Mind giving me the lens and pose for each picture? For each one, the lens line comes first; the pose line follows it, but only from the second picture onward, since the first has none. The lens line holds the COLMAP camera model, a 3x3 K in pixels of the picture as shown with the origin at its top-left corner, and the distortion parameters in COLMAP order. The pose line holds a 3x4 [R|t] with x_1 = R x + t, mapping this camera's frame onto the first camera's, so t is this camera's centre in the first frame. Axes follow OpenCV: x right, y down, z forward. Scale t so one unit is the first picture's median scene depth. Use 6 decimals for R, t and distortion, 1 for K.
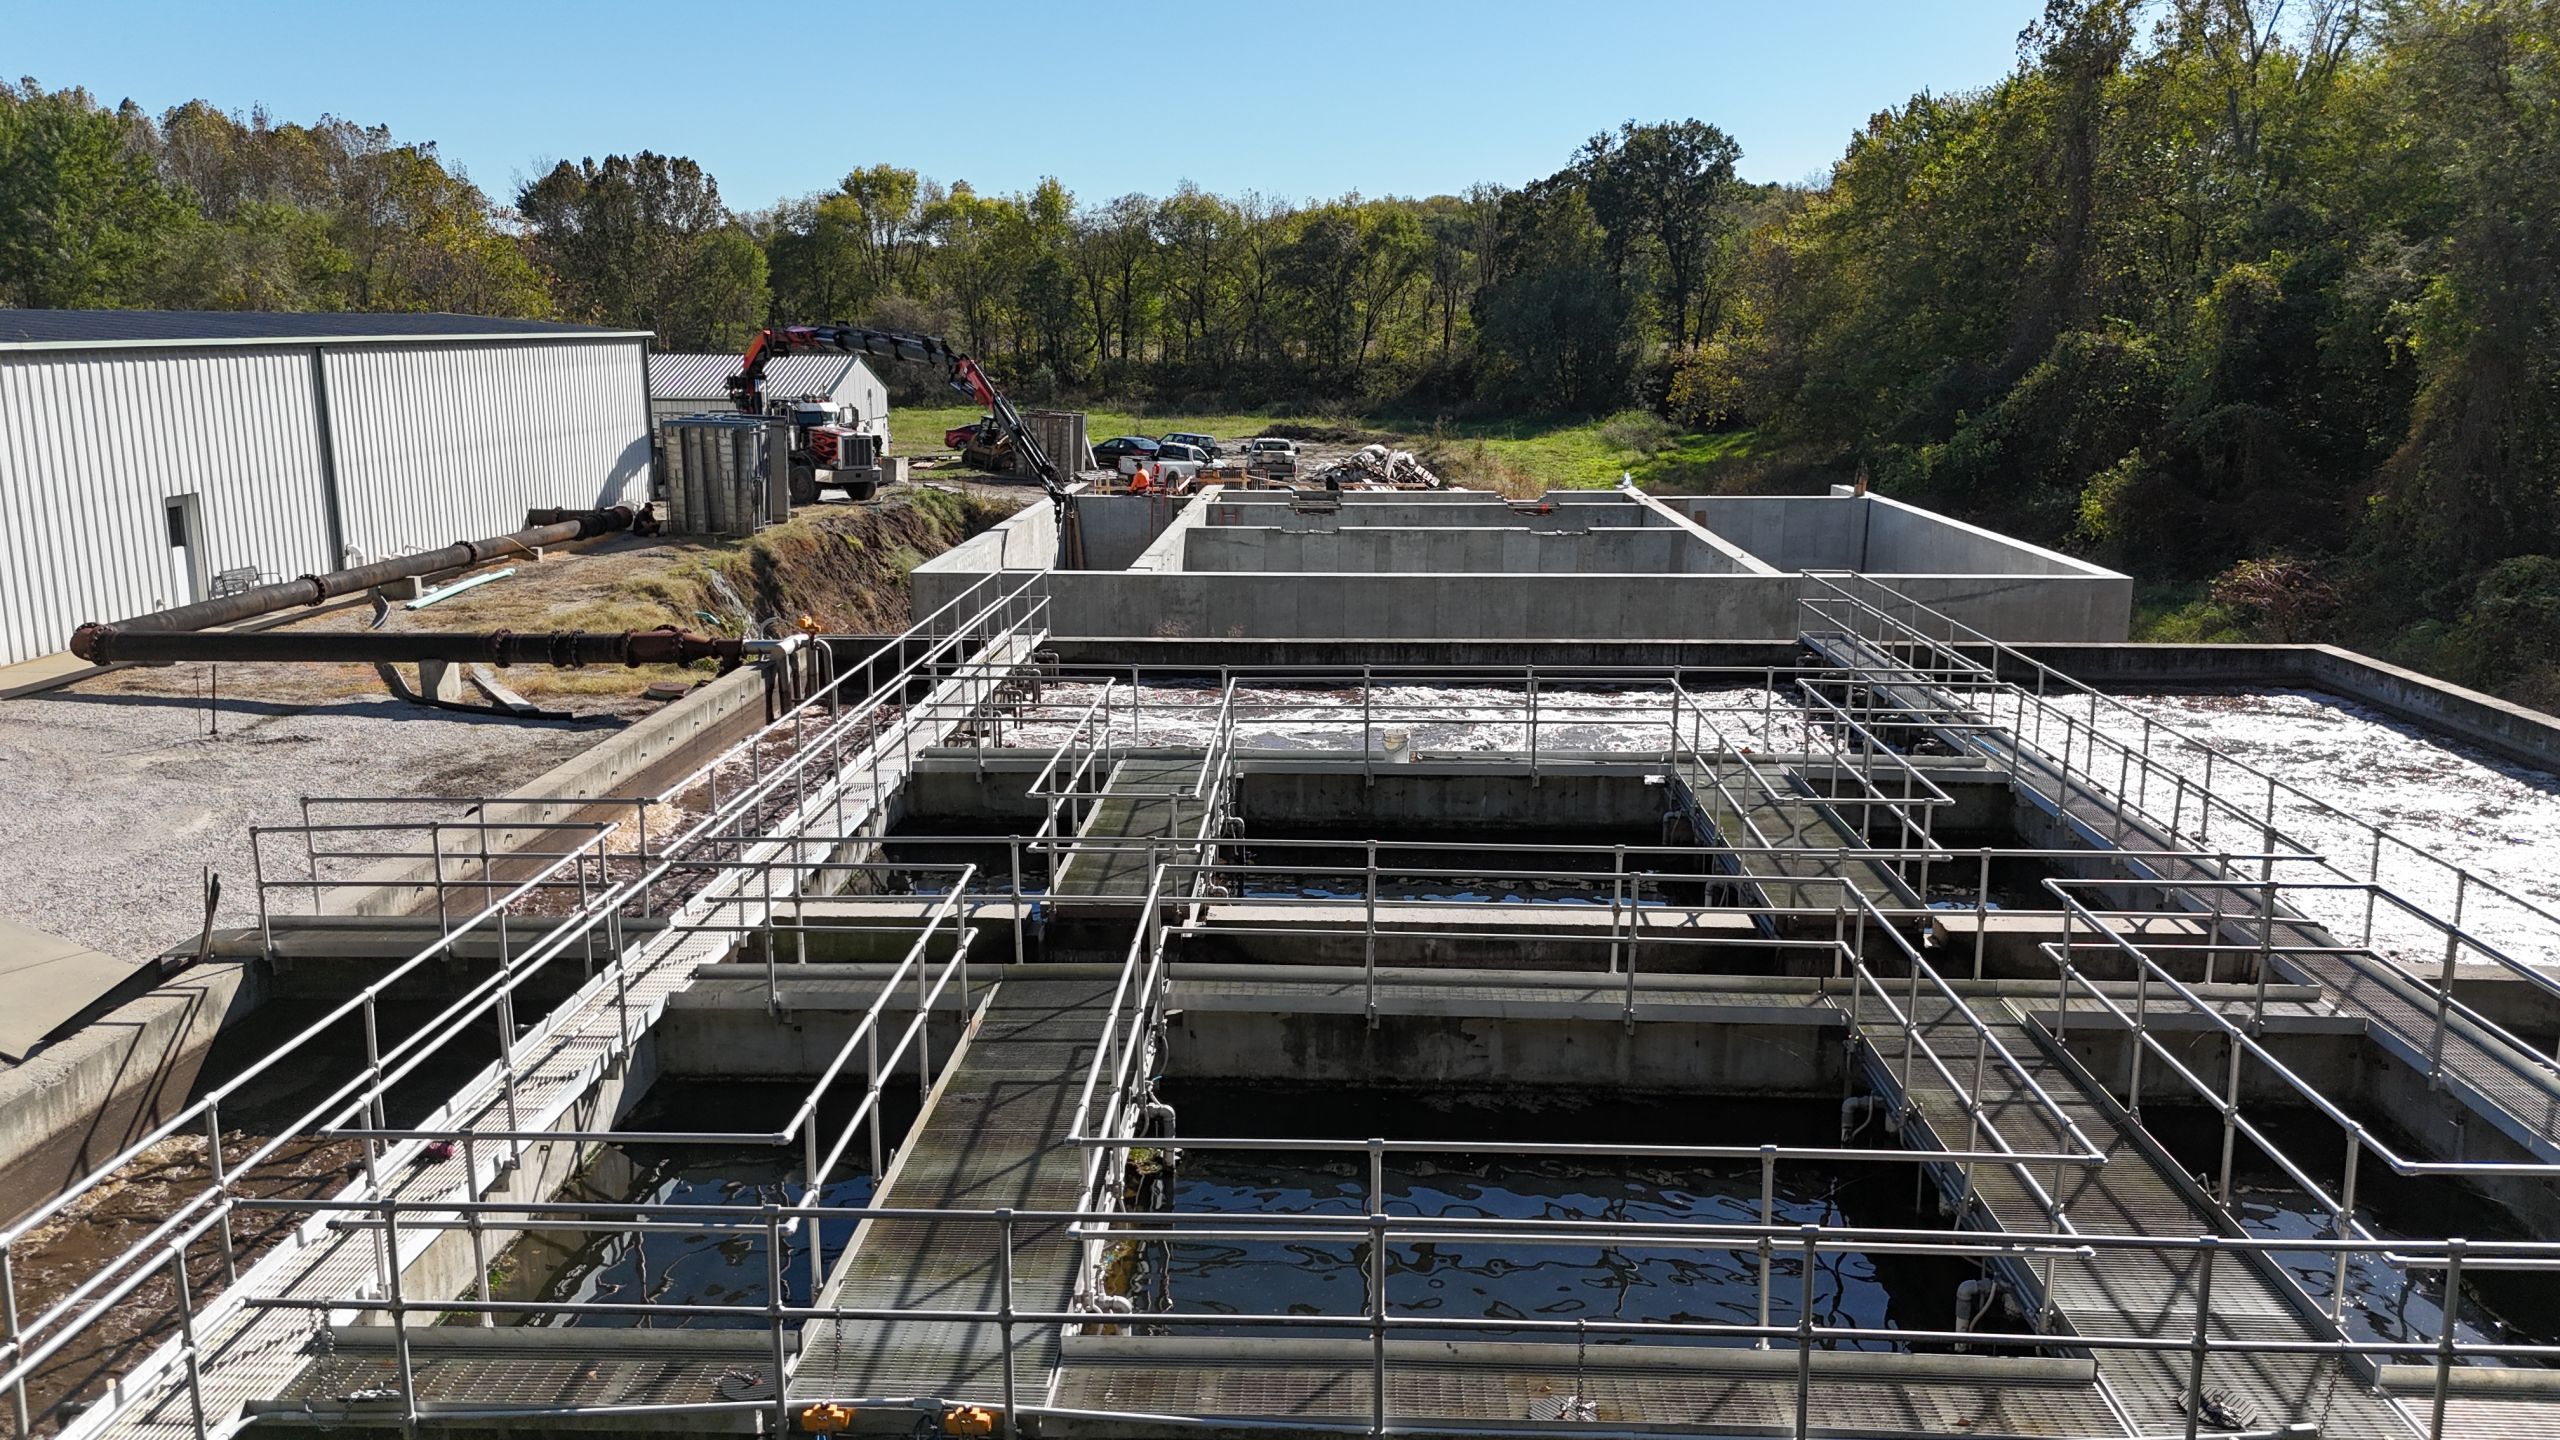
lens RADIAL K [[1915.5, 0, 1280.0], [0, 1915.5, 720.0], [0, 0, 1]] dist [0.072110, -0.075068]
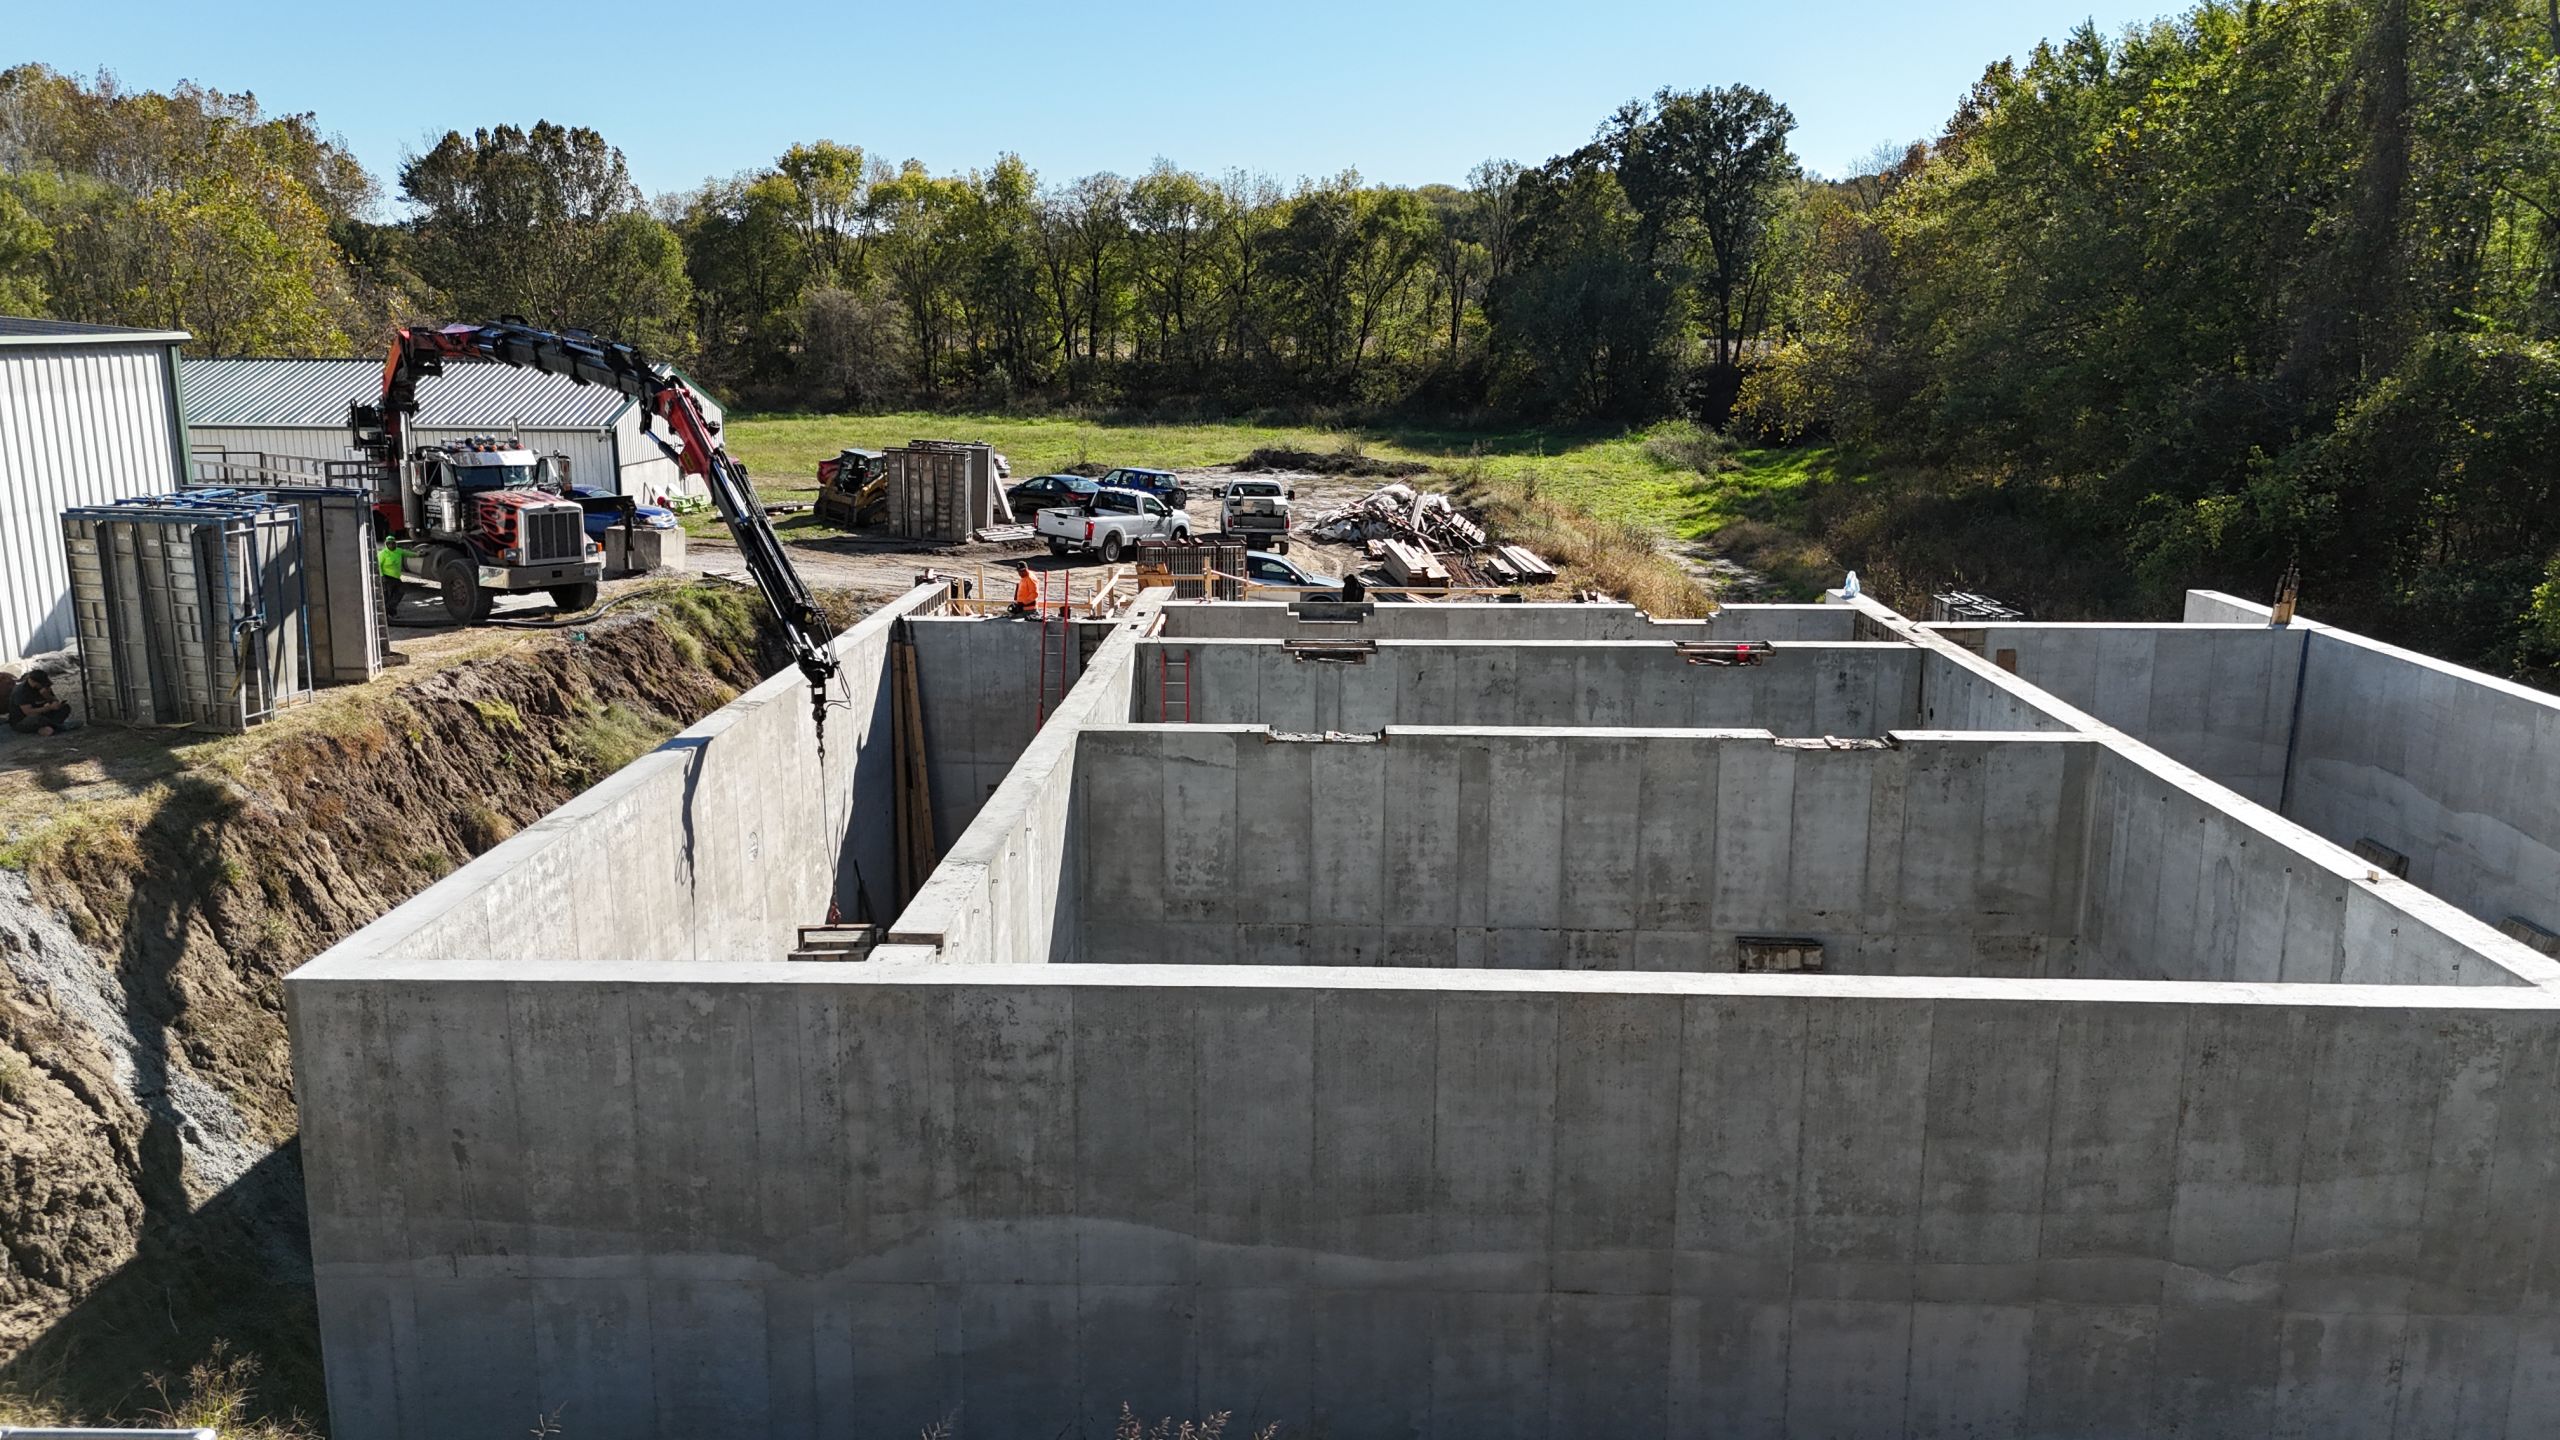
lens RADIAL K [[1901.9, 0, 1280.0], [0, 1901.9, 720.0], [0, 0, 1]] dist [0.060661, -0.073812]
pose [[0.999976, -0.000311, 0.006855, 0.000029], [0.000281, 0.999991, 0.004314, -0.026442], [-0.006856, -0.004312, 0.999967, 0.127182]]
